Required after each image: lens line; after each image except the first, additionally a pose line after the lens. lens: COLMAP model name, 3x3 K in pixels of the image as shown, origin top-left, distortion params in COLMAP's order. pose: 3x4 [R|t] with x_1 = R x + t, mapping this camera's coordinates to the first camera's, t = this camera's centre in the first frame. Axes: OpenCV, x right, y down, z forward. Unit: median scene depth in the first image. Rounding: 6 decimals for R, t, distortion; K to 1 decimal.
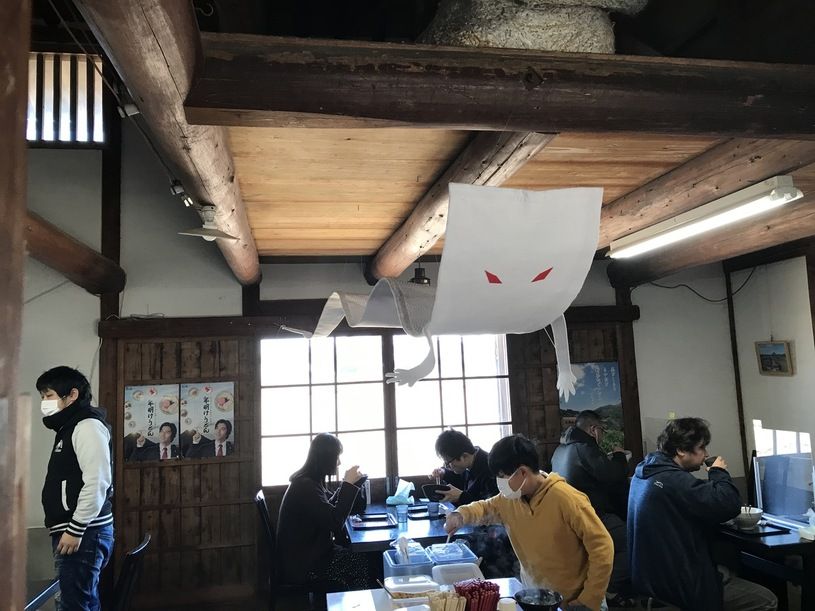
lens RADIAL K [[666.1, 0, 407.2], [0, 666.1, 305.1], [0, 0, 1]] dist [-0.000609, -0.000590]
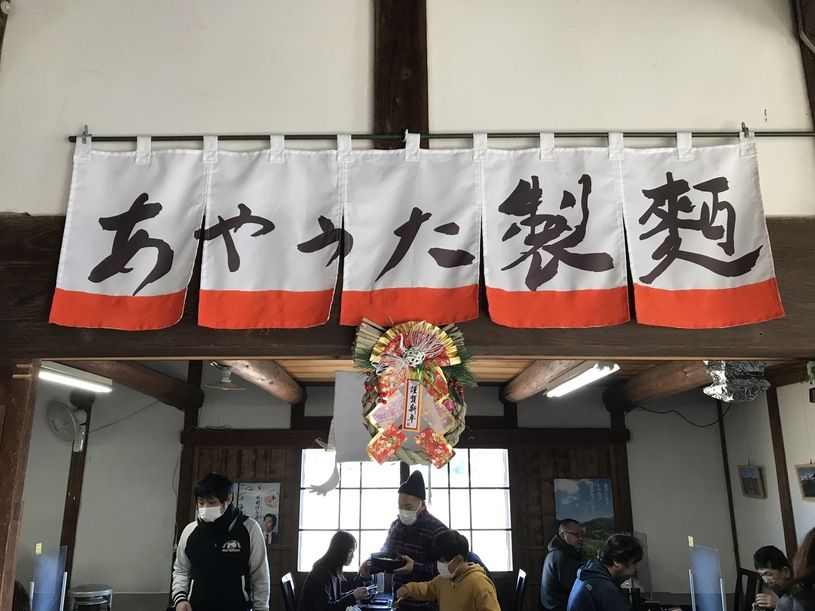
lens RADIAL K [[666.1, 0, 407.2], [0, 666.1, 305.1], [0, 0, 1]] dist [-0.000609, -0.000590]
pose [[0.984838, -0.003660, -0.173441, 0.191563], [-0.021623, 0.989390, -0.143662, -0.040153], [0.172126, 0.145235, 0.974310, -0.222551]]
